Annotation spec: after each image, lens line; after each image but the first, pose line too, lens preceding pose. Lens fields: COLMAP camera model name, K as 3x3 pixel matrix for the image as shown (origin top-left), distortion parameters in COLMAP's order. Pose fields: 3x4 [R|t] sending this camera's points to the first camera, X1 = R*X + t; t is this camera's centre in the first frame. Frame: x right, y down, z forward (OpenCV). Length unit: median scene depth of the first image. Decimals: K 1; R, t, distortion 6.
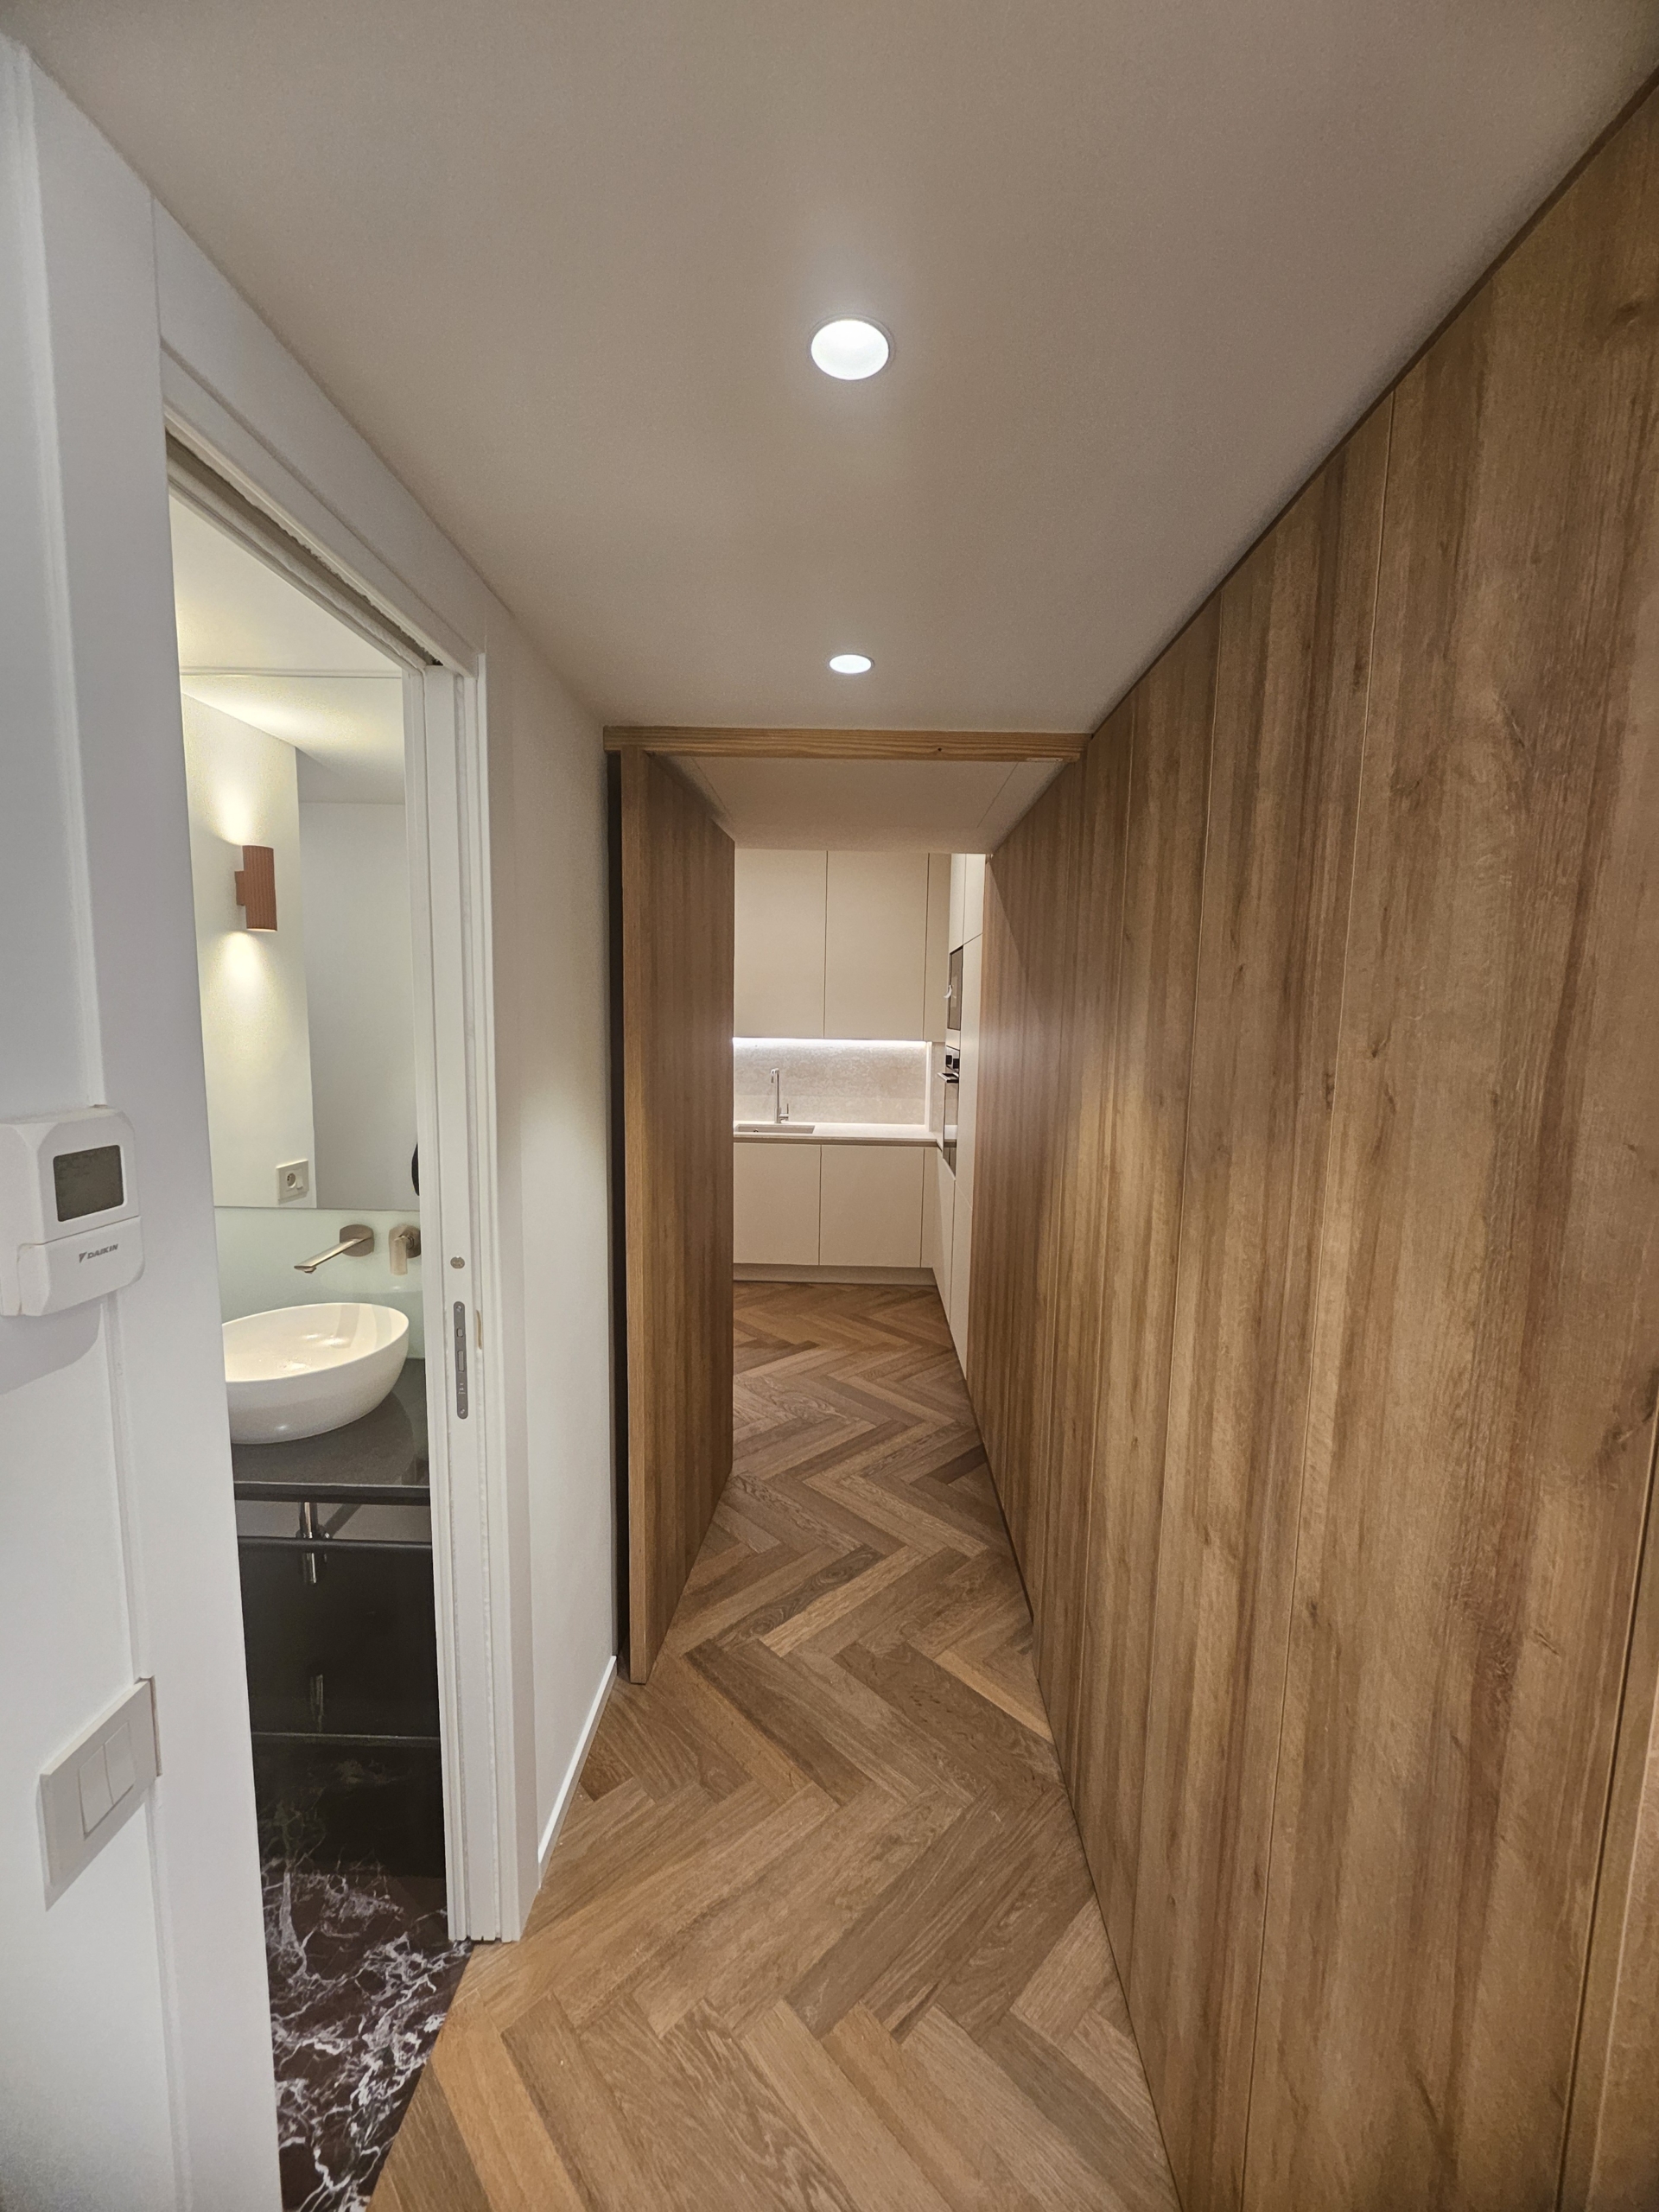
lens RADIAL K [[875.3, 0, 826.9], [0, 875.3, 1117.2], [0, 0, 1]] dist [0.000609, 0.000891]
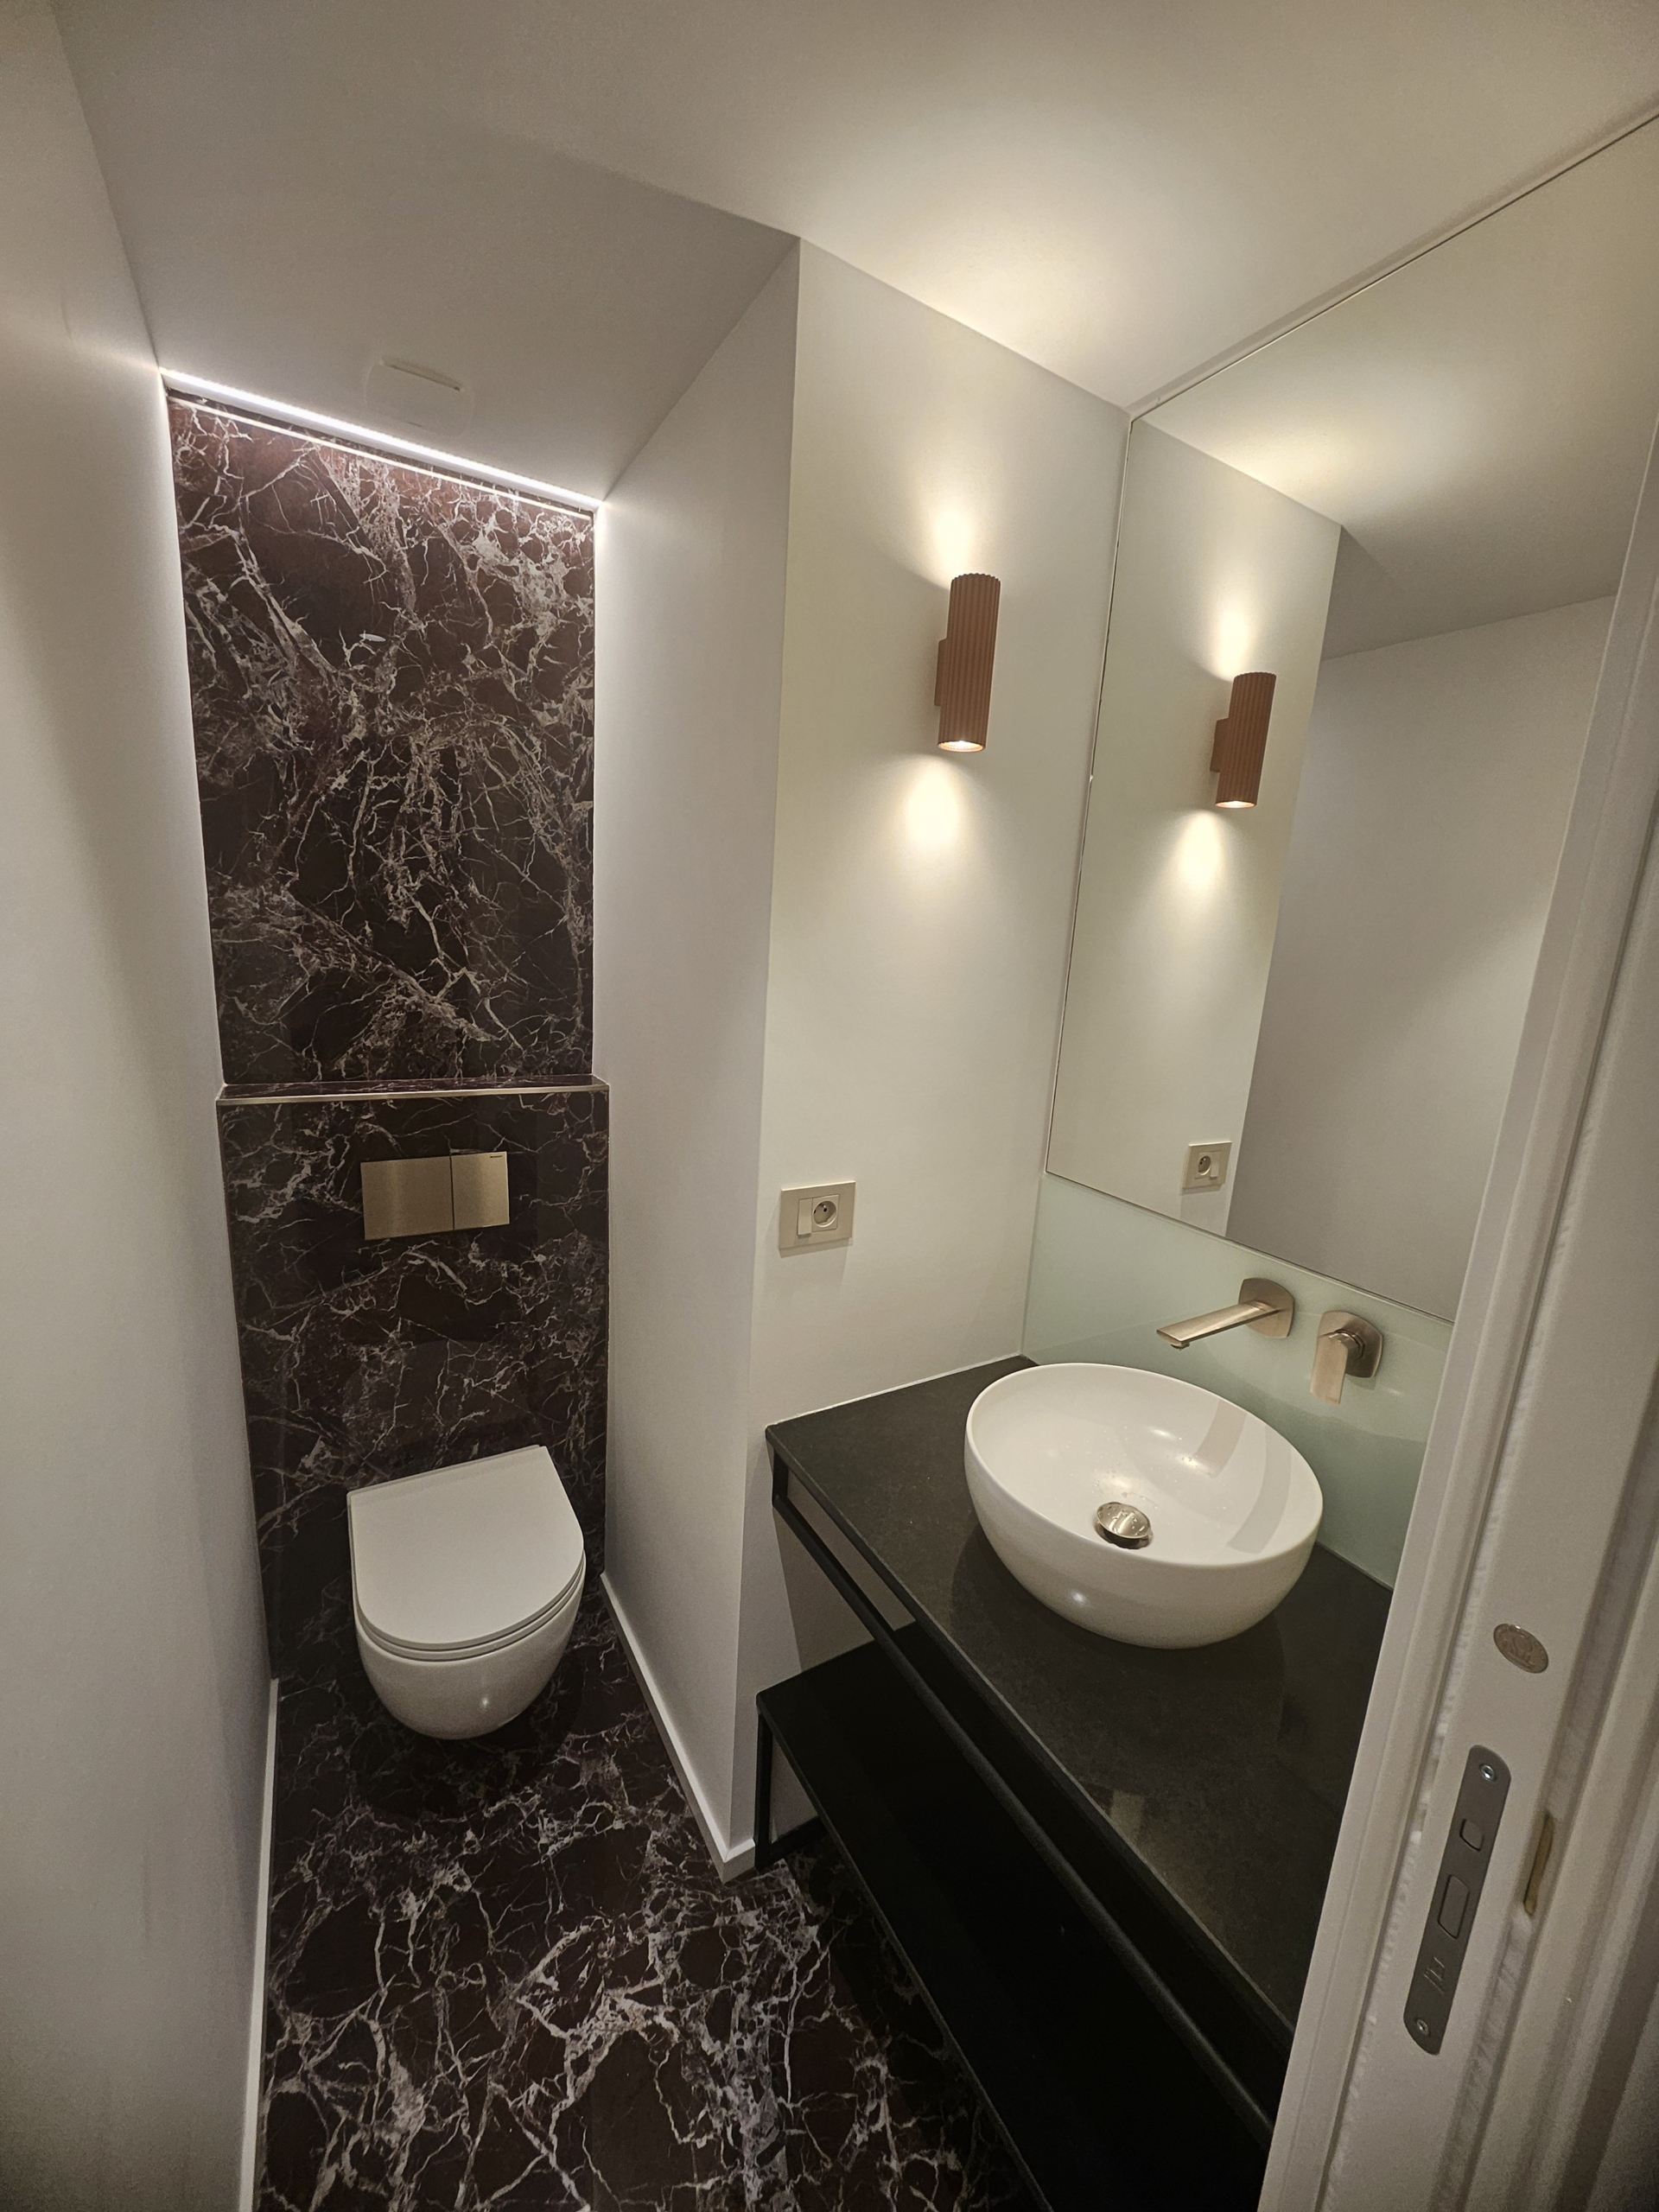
lens RADIAL K [[875.3, 0, 821.0], [0, 875.3, 1111.9], [0, 0, 1]] dist [0.000609, 0.000891]
pose [[0.523014, 0.185510, -0.831891, -0.219464], [-0.144686, 0.981185, 0.127838, -0.020089], [0.839954, 0.053502, 0.540014, 0.406576]]
